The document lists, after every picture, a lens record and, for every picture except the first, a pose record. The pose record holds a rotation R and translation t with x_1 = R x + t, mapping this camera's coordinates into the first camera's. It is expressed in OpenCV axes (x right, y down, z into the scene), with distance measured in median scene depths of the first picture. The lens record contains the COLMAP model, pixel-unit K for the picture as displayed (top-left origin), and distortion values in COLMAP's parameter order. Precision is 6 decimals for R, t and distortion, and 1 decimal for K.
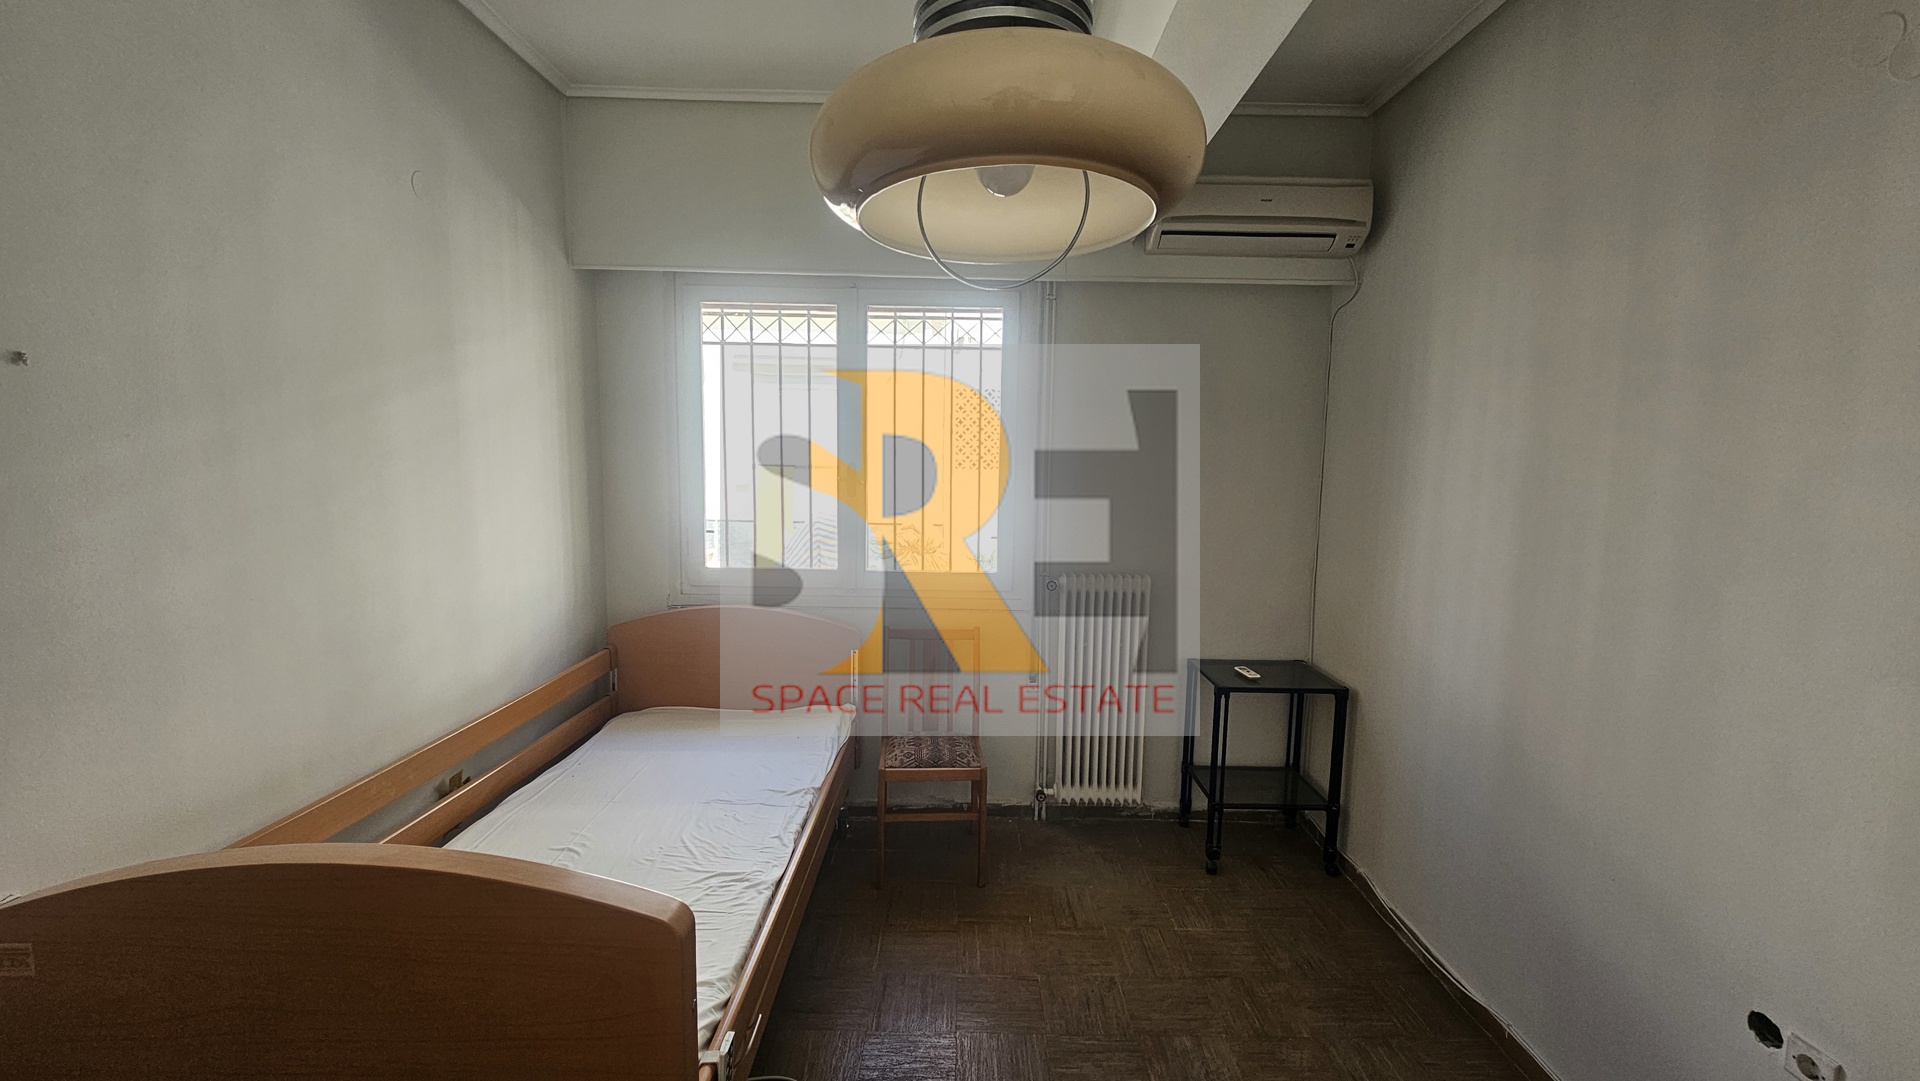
lens RADIAL K [[782.7, 0, 962.3], [0, 782.7, 536.3], [0, 0, 1]] dist [-0.000750, -0.000197]
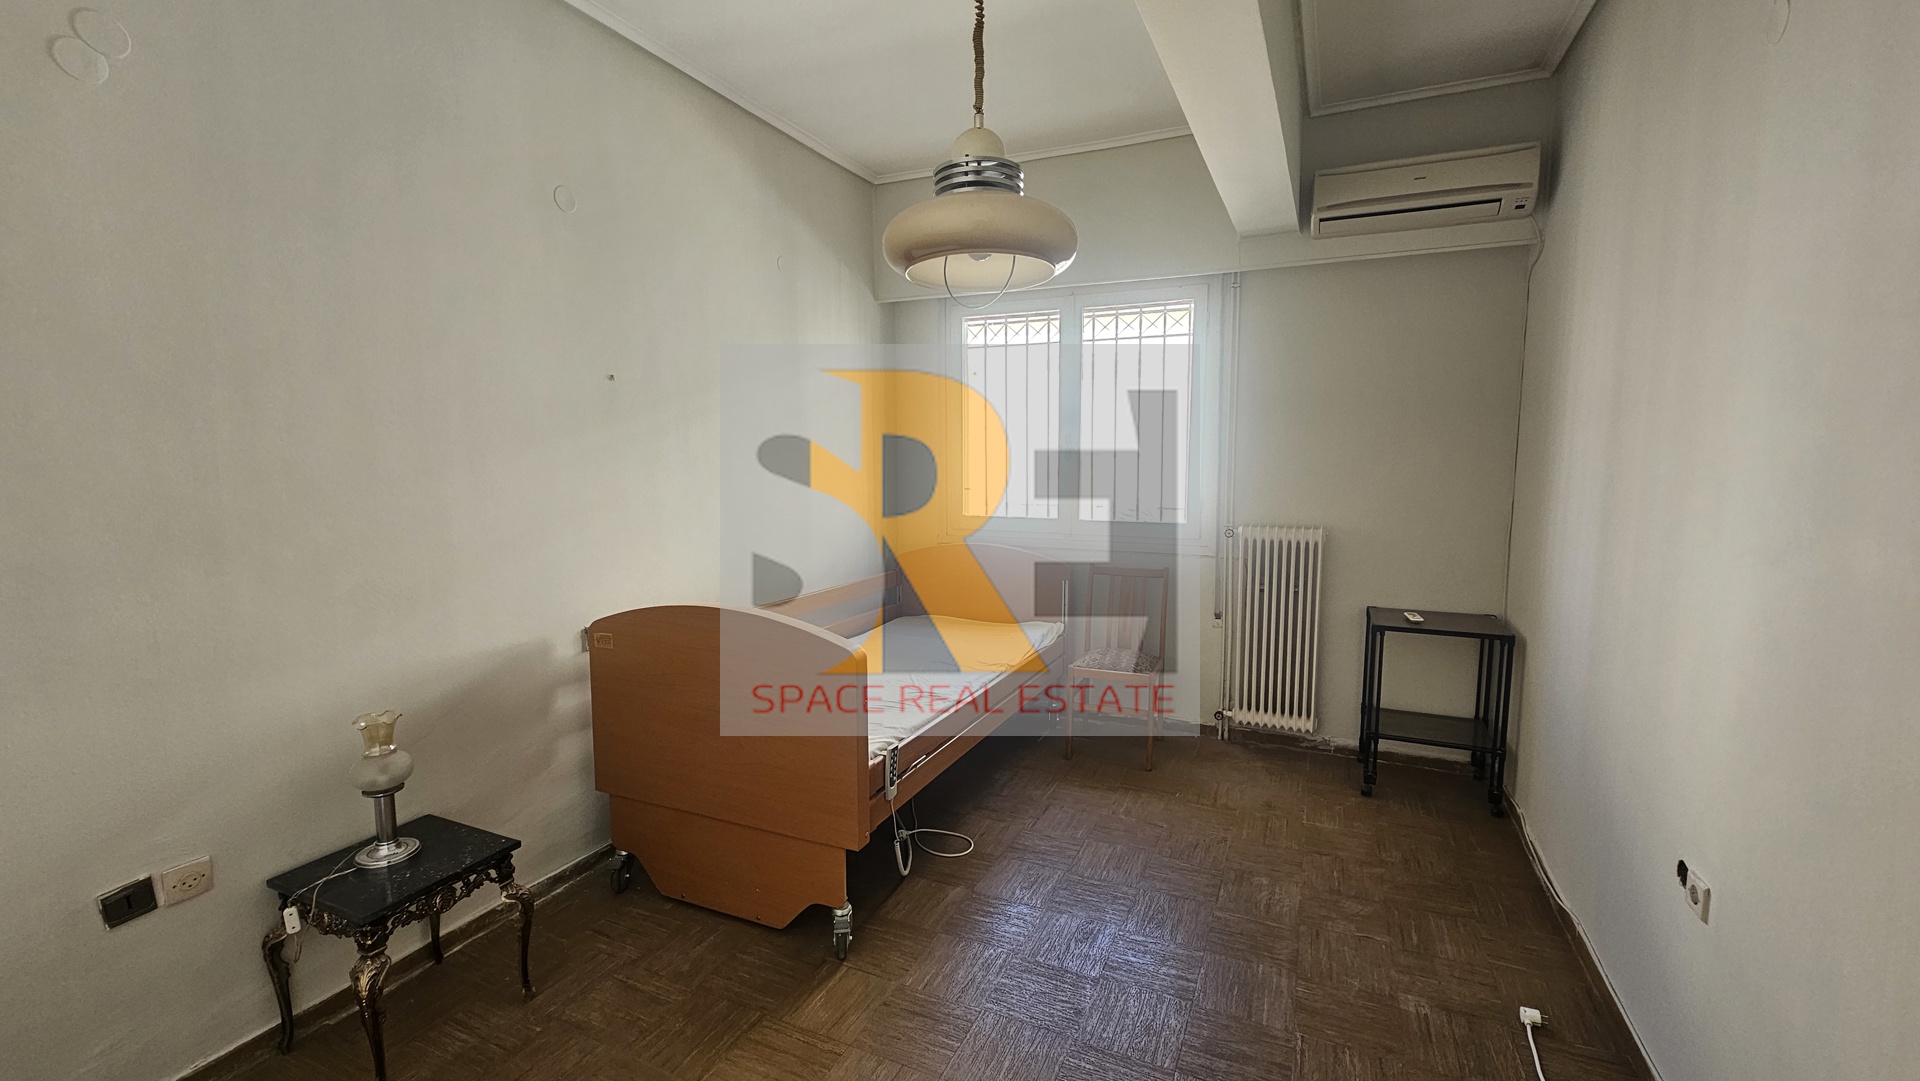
lens RADIAL K [[782.7, 0, 962.3], [0, 782.7, 536.3], [0, 0, 1]] dist [-0.000750, -0.000197]
pose [[0.907418, 0.023971, -0.419545, 0.255836], [-0.022904, 0.999709, 0.007582, 0.070556], [0.419605, 0.002729, 0.907703, -0.237692]]
